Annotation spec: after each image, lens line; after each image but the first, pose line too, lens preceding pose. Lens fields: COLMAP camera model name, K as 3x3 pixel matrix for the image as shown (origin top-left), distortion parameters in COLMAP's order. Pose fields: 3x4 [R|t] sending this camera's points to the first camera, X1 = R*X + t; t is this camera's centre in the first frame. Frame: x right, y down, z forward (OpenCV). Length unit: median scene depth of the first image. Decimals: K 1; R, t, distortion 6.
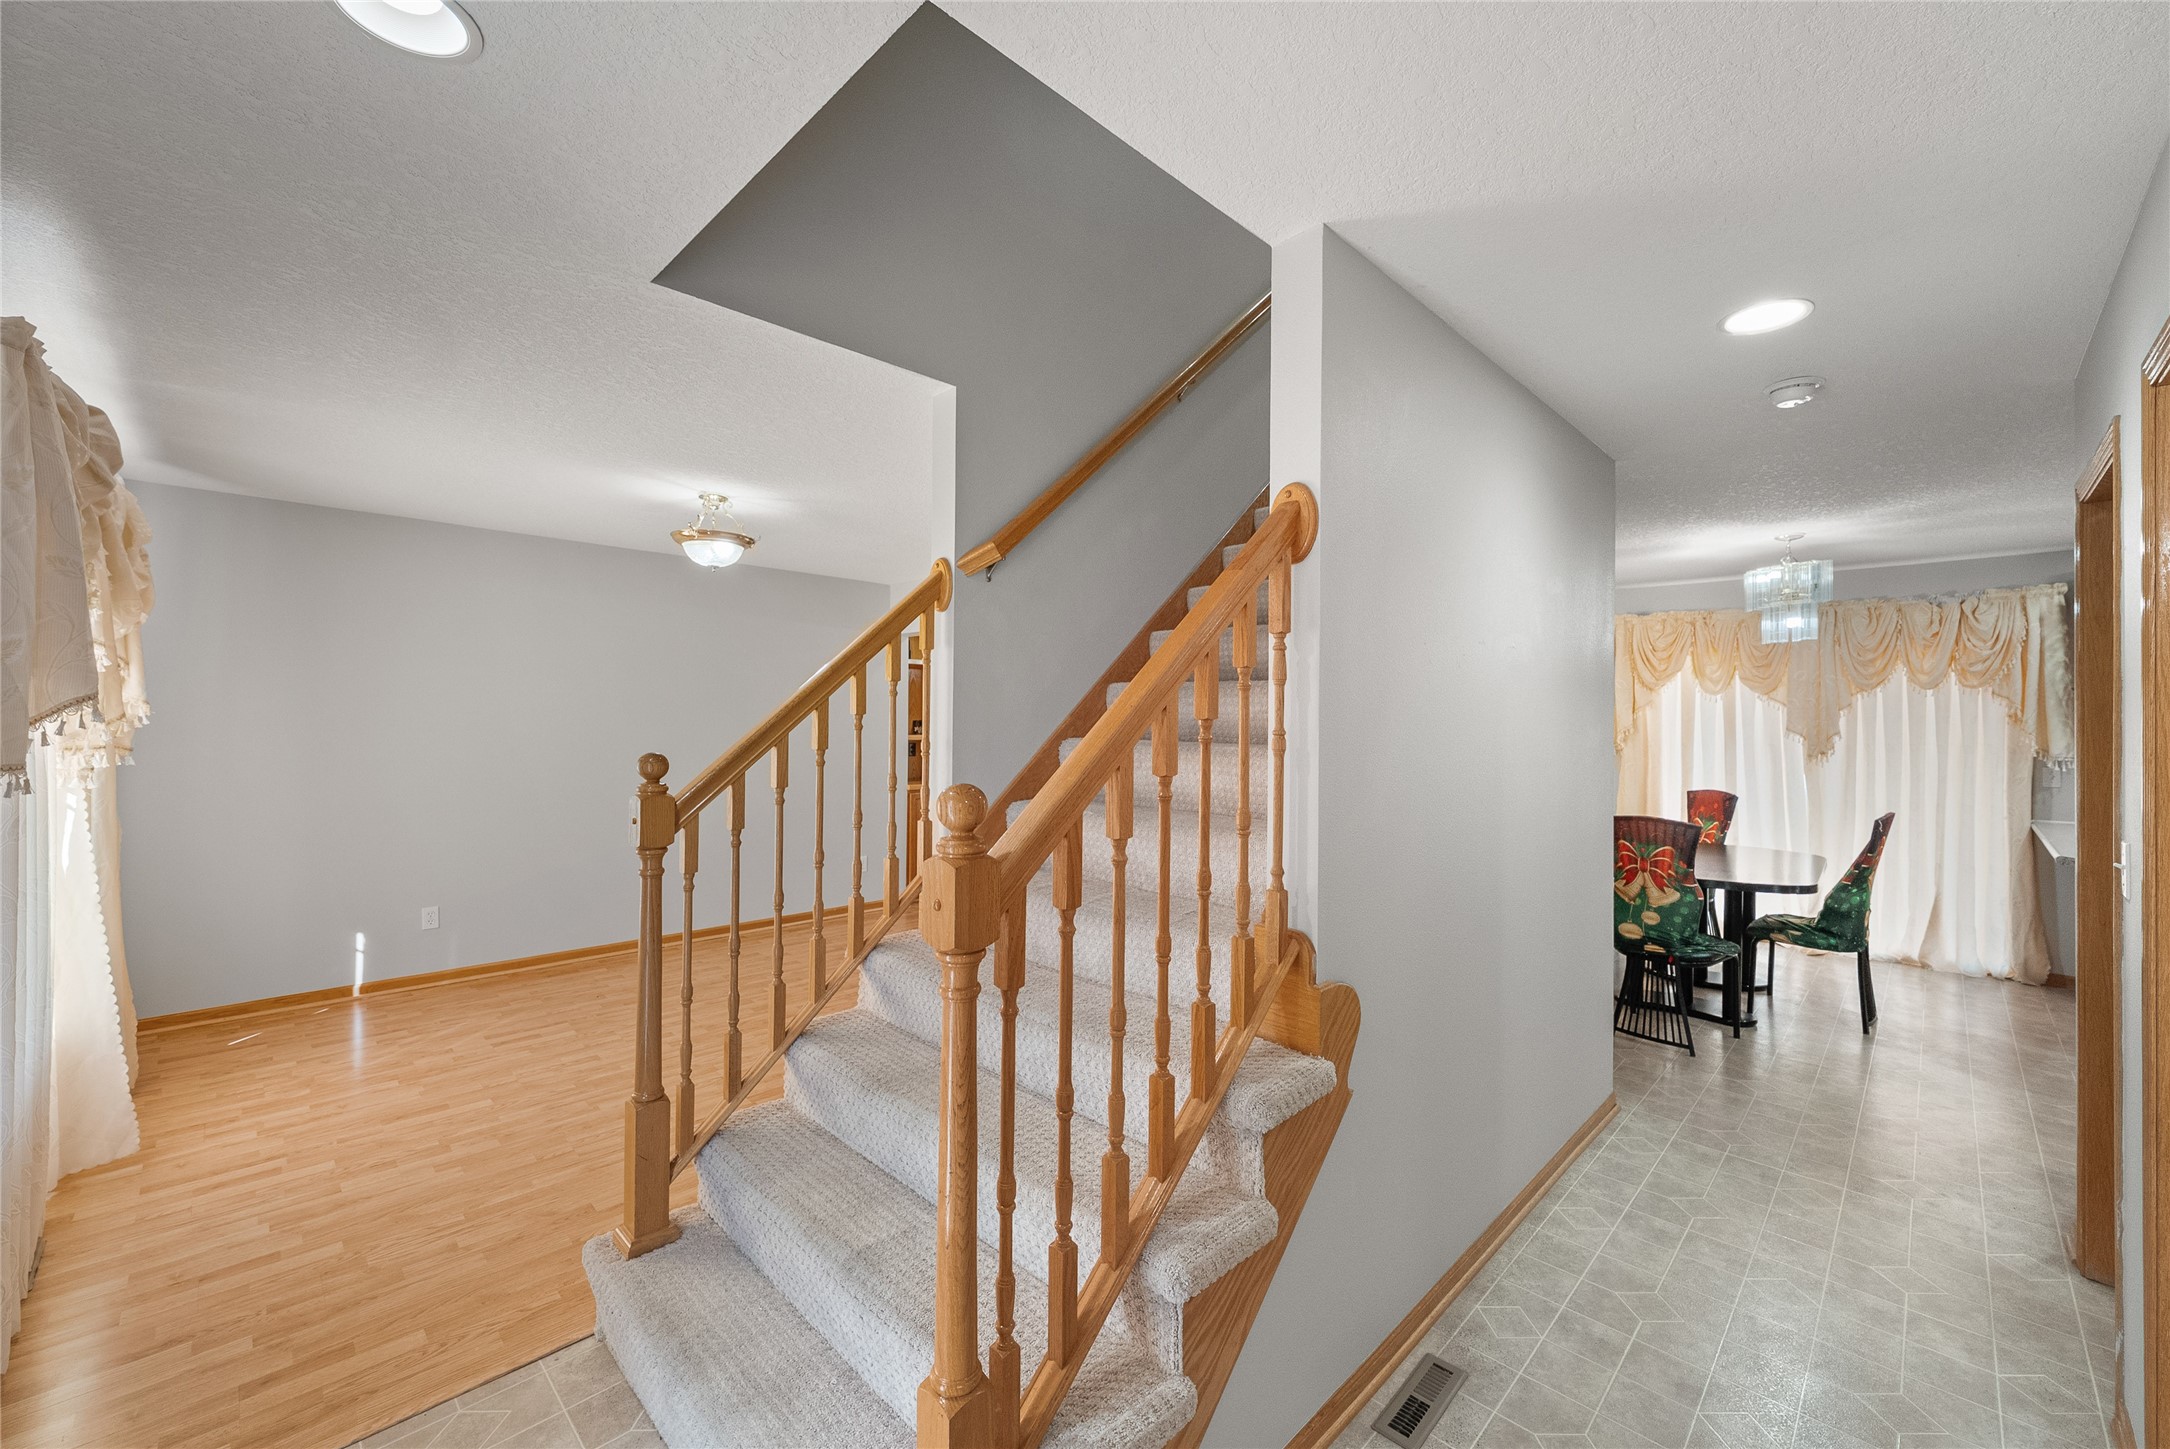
lens RADIAL K [[861.5, 0, 1107.5], [0, 861.5, 719.4], [0, 0, 1]] dist [-0.001348, -0.000002]
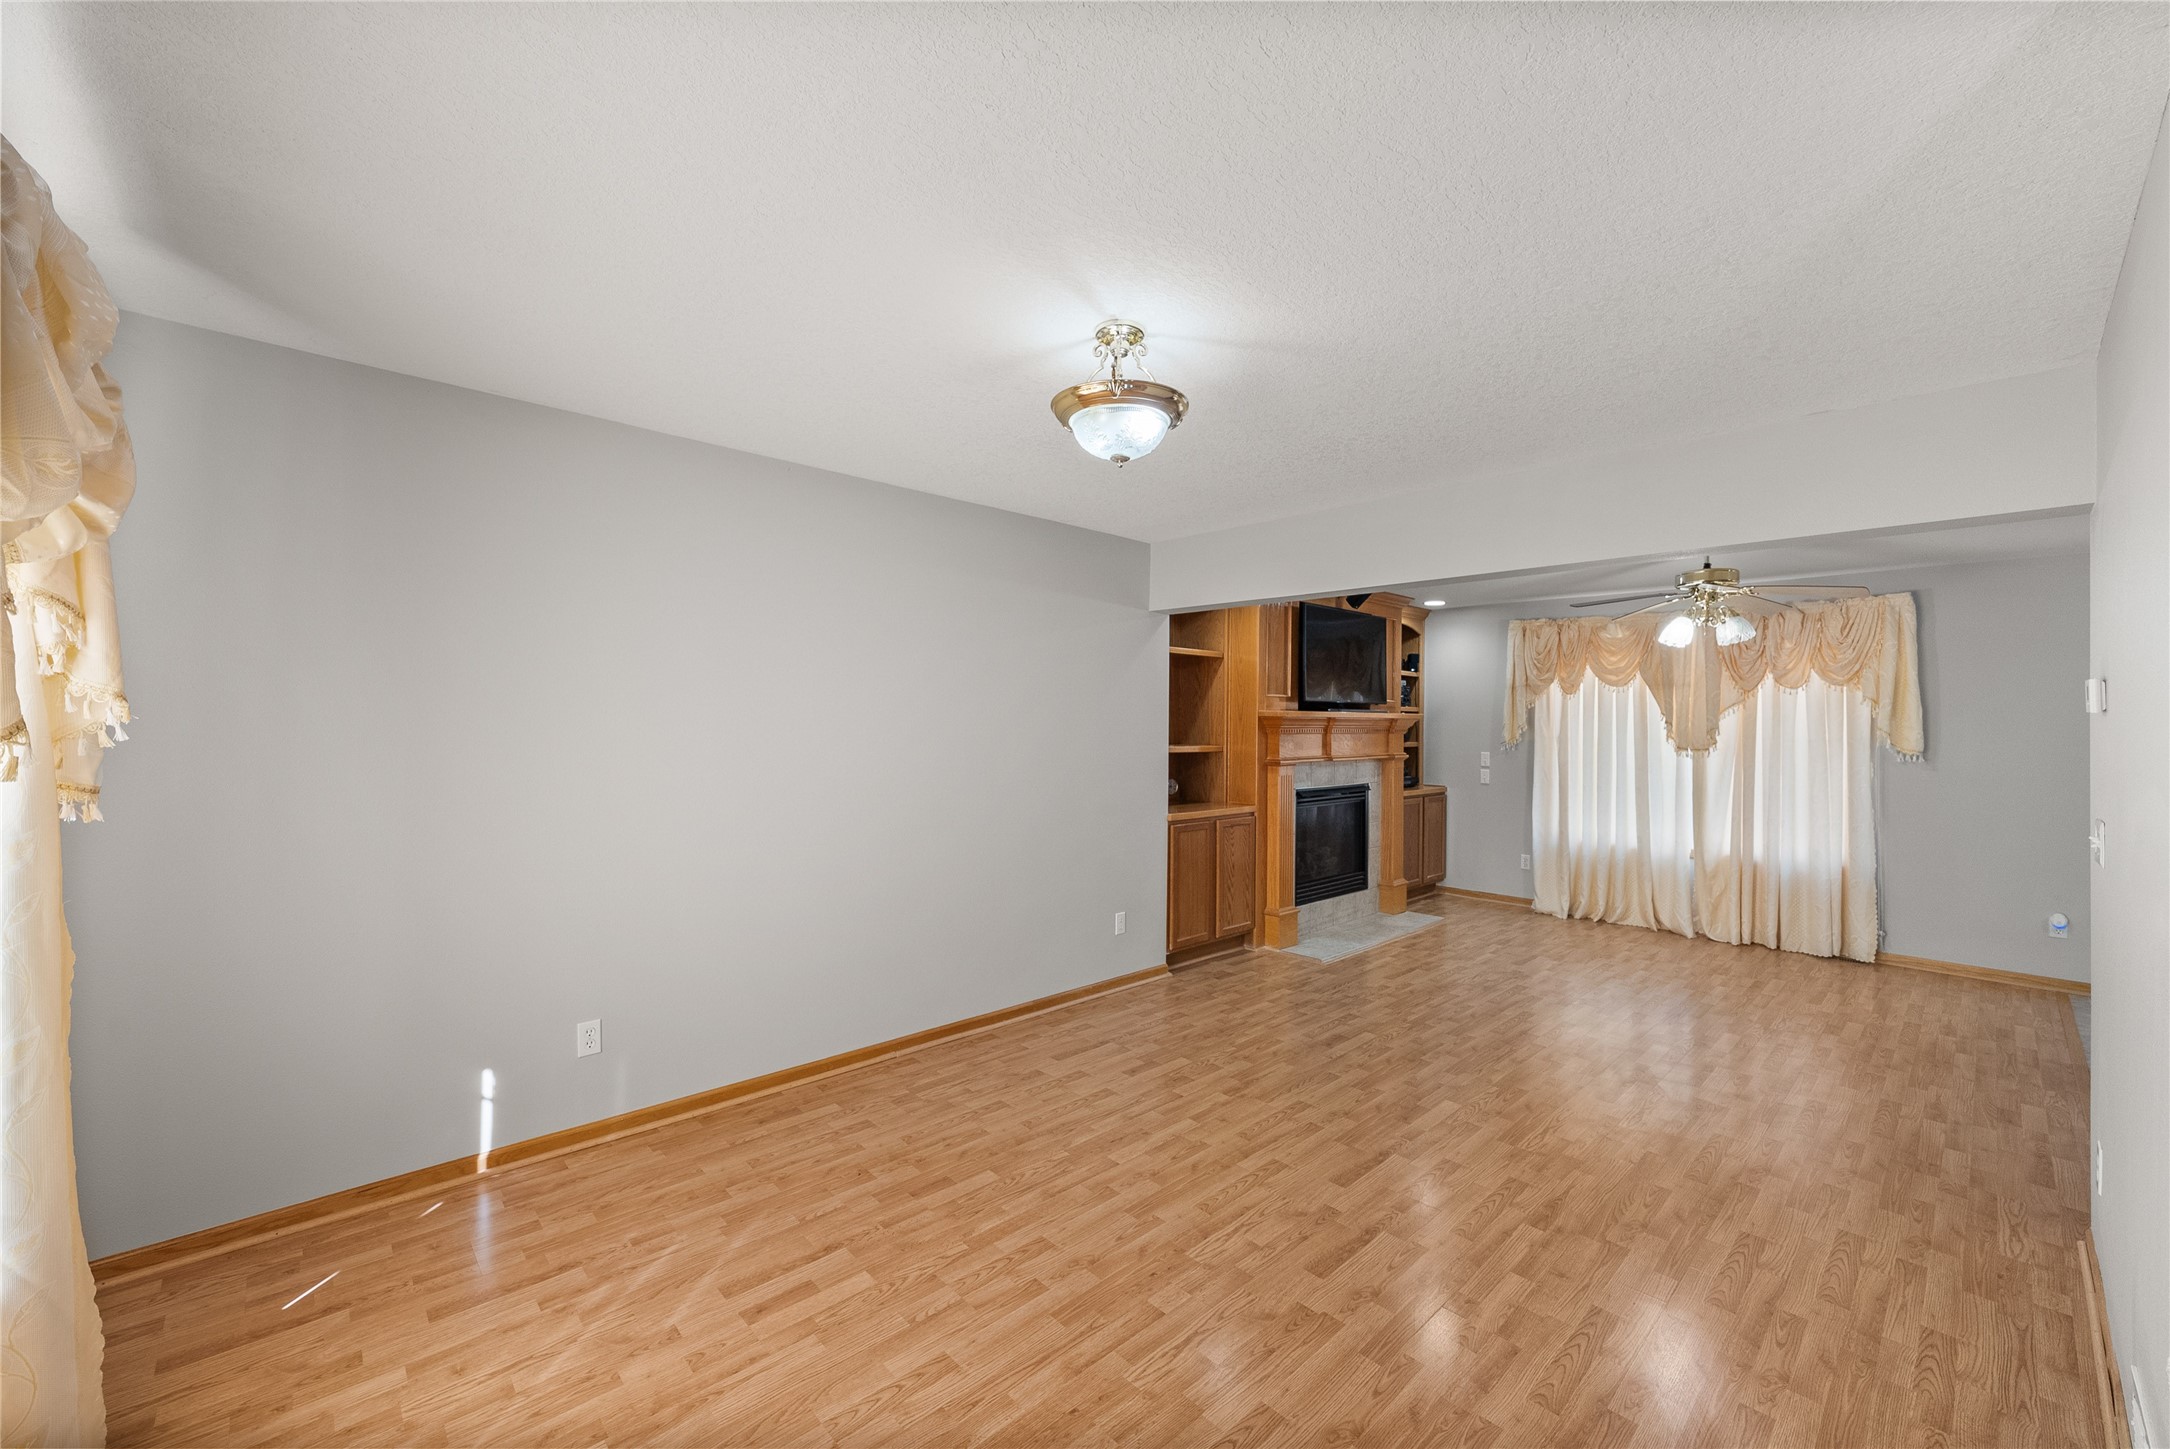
lens RADIAL K [[861.5, 0, 1103.3], [0, 861.5, 723.8], [0, 0, 1]] dist [-0.001348, -0.000002]
pose [[0.999371, 0.002582, -0.035361, -0.428842], [-0.002417, 0.999986, 0.004702, -0.006371], [0.035373, -0.004614, 0.999364, 0.420933]]
